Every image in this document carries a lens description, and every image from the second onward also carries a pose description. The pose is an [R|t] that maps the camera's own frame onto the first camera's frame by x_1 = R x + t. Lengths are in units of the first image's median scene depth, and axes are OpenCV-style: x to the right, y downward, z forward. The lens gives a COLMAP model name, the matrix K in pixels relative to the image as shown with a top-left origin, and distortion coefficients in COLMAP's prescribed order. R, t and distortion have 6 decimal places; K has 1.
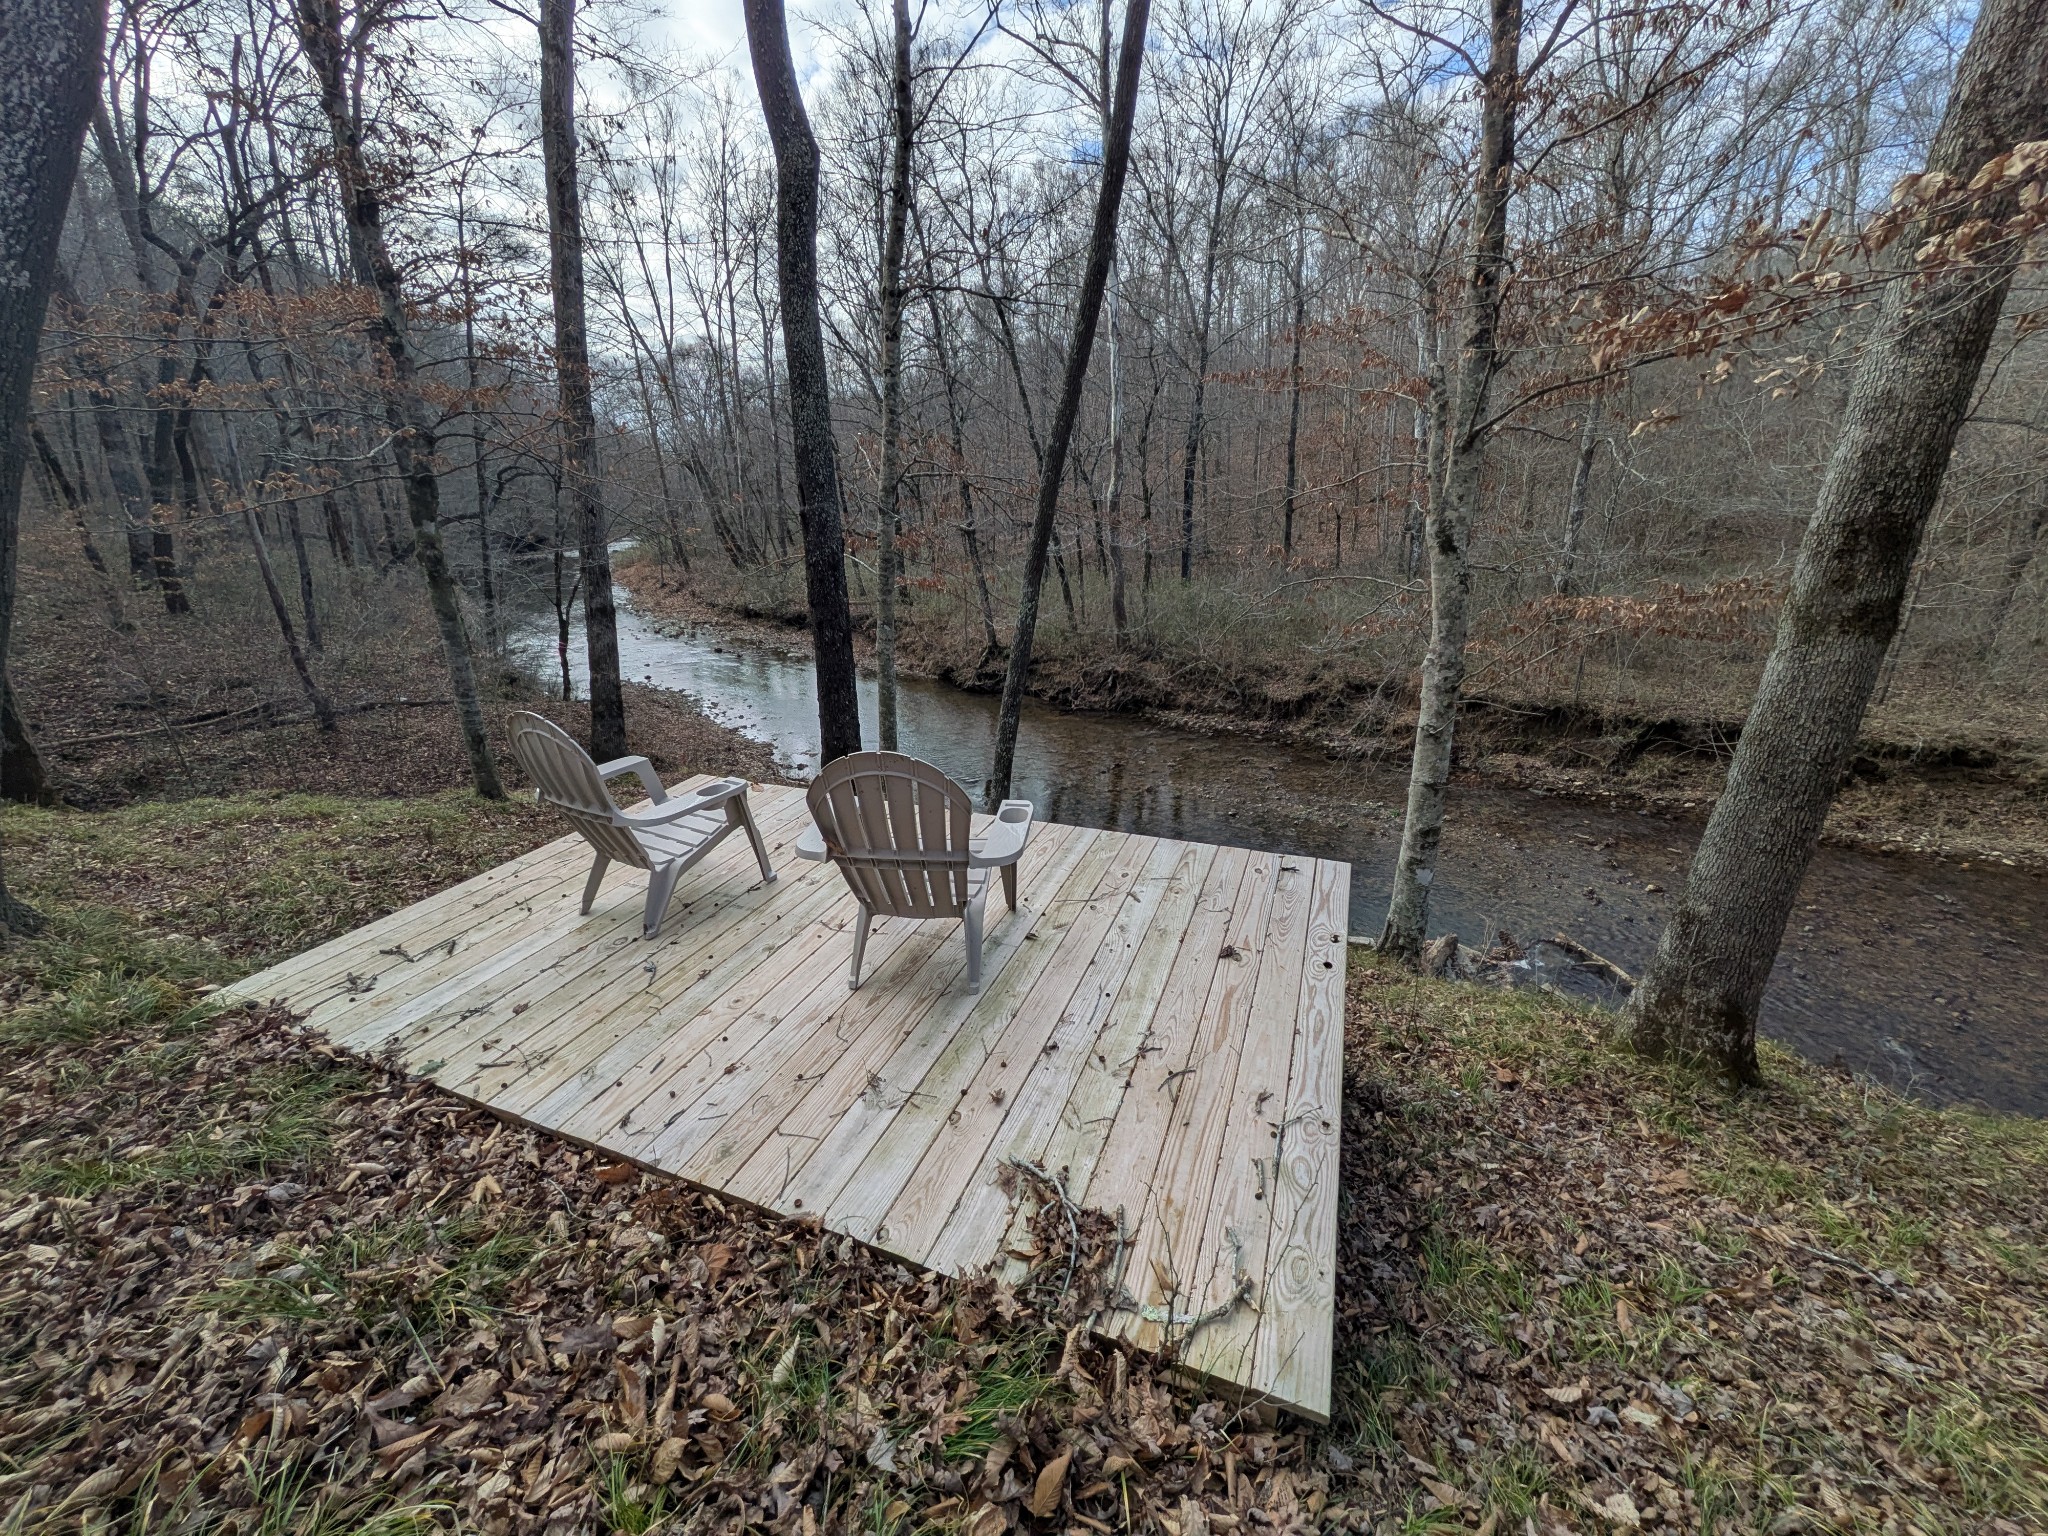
lens RADIAL K [[821.0, 0, 1026.2], [0, 821.0, 765.8], [0, 0, 1]] dist [0.001481, -0.000049]
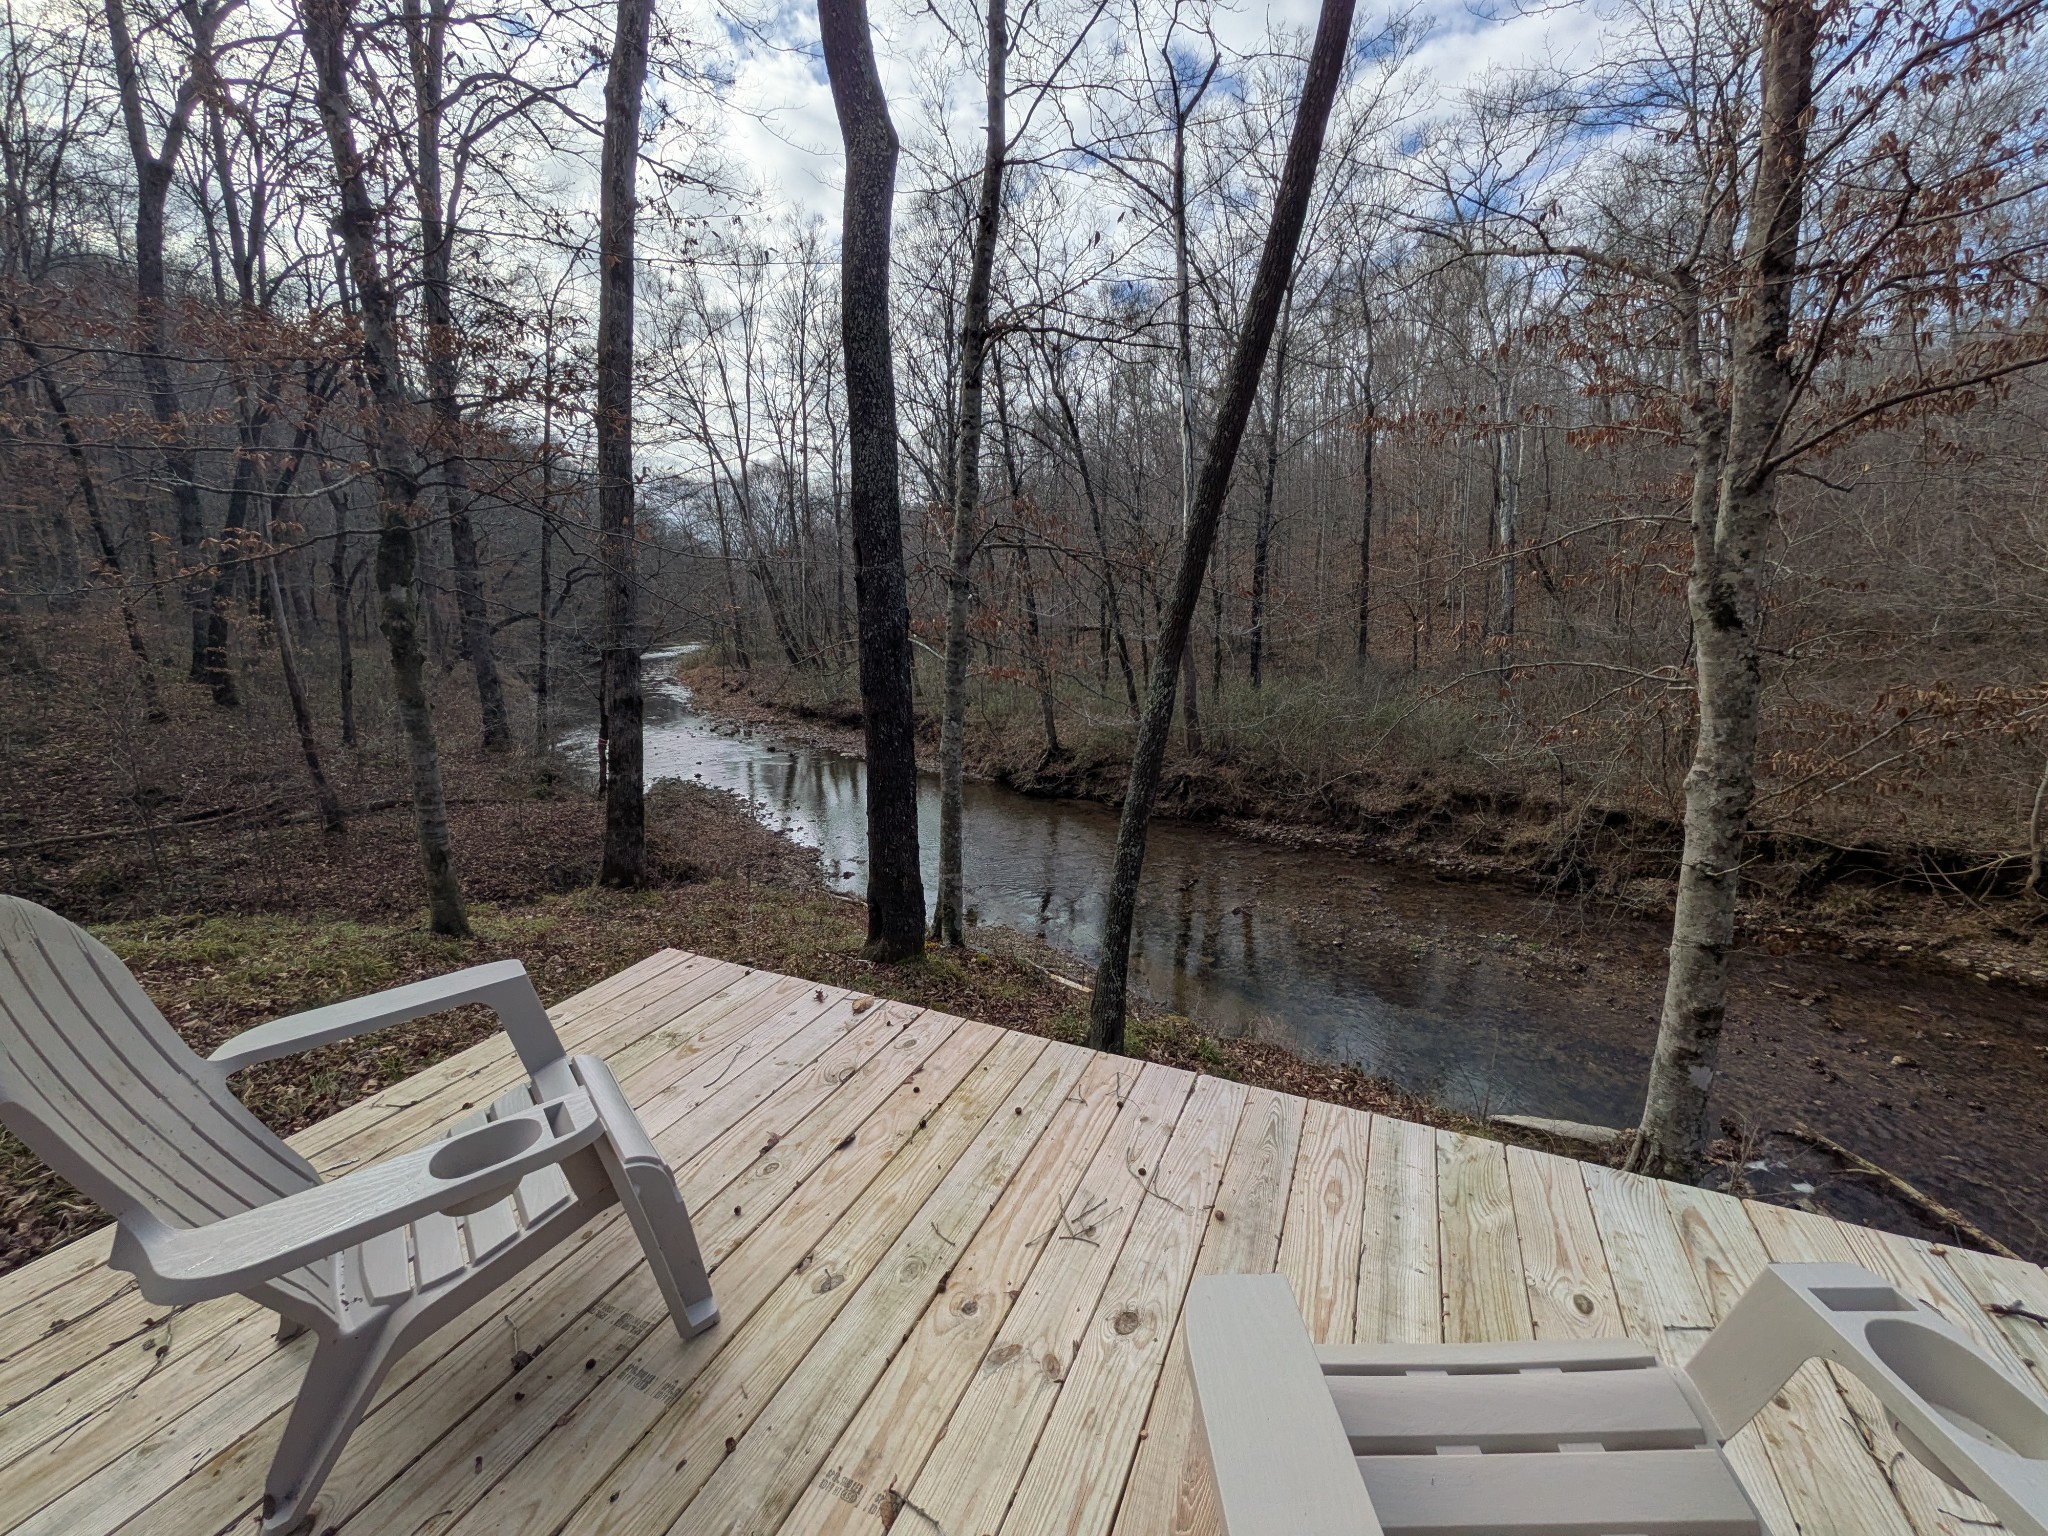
lens RADIAL K [[821.0, 0, 1026.2], [0, 821.0, 765.8], [0, 0, 1]] dist [0.001481, -0.000049]
pose [[0.998134, 0.013044, -0.059652, -0.021417], [-0.020283, 0.992272, -0.122409, -0.012210], [0.057594, 0.123390, 0.990685, 0.086830]]
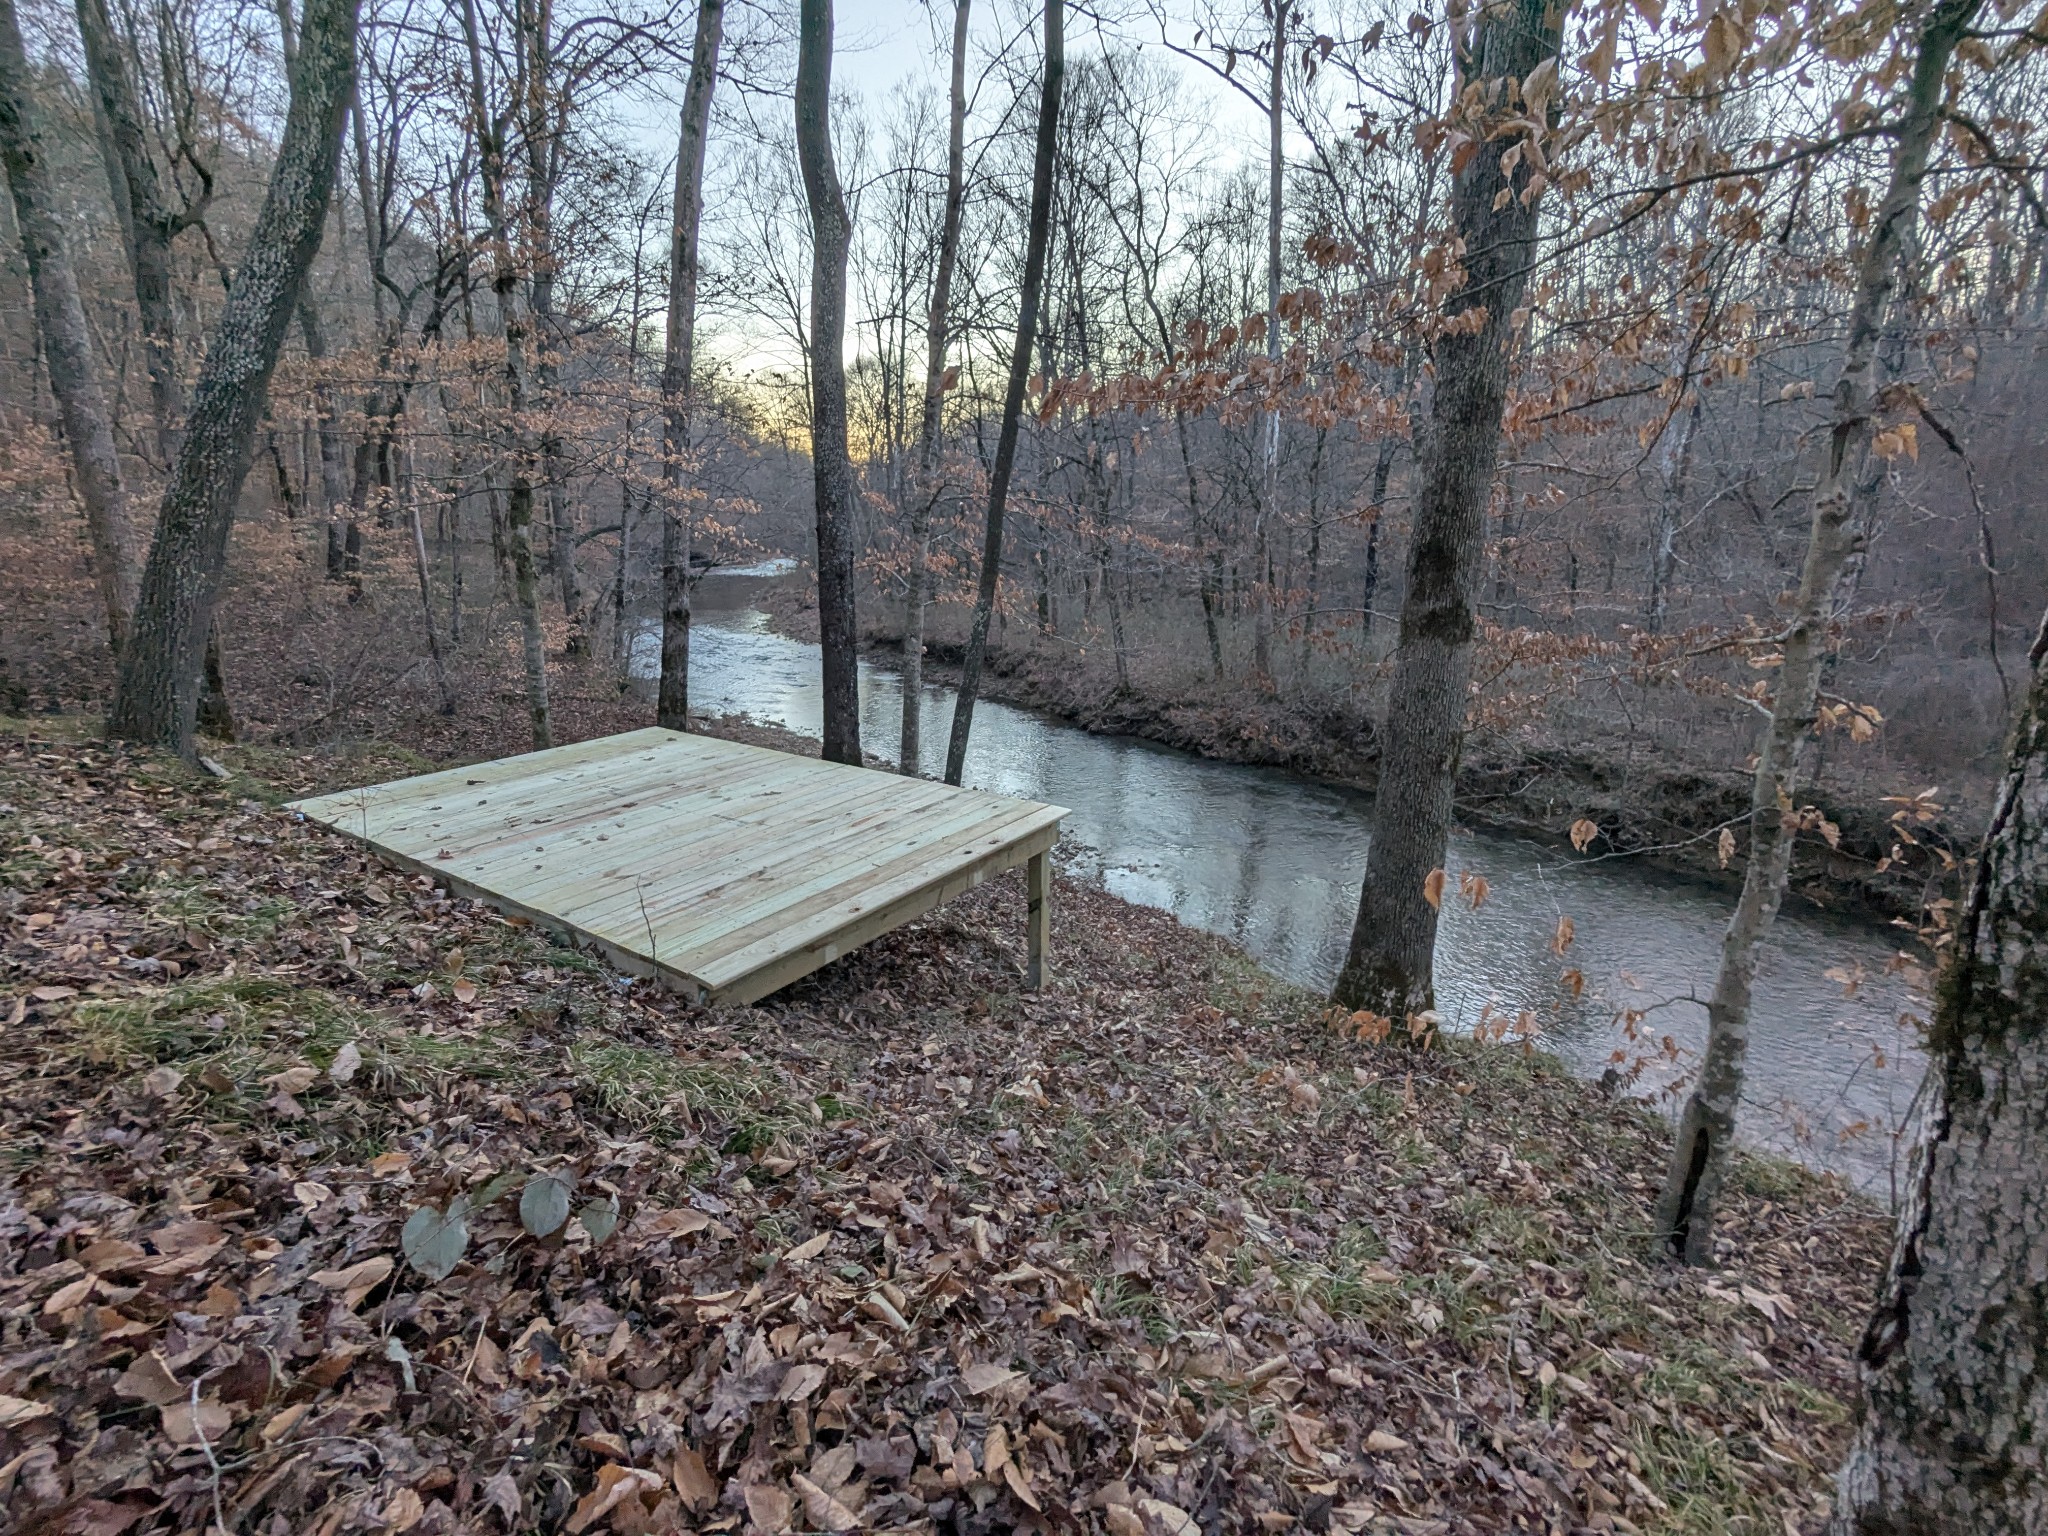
lens RADIAL K [[970.1, 0, 1039.6], [0, 970.1, 760.1], [0, 0, 1]] dist [-0.000085, -0.000062]
pose [[0.980581, 0.071825, -0.182489, 0.097879], [-0.086098, 0.993716, -0.071525, 0.025423], [0.176205, 0.085848, 0.980603, -0.072958]]
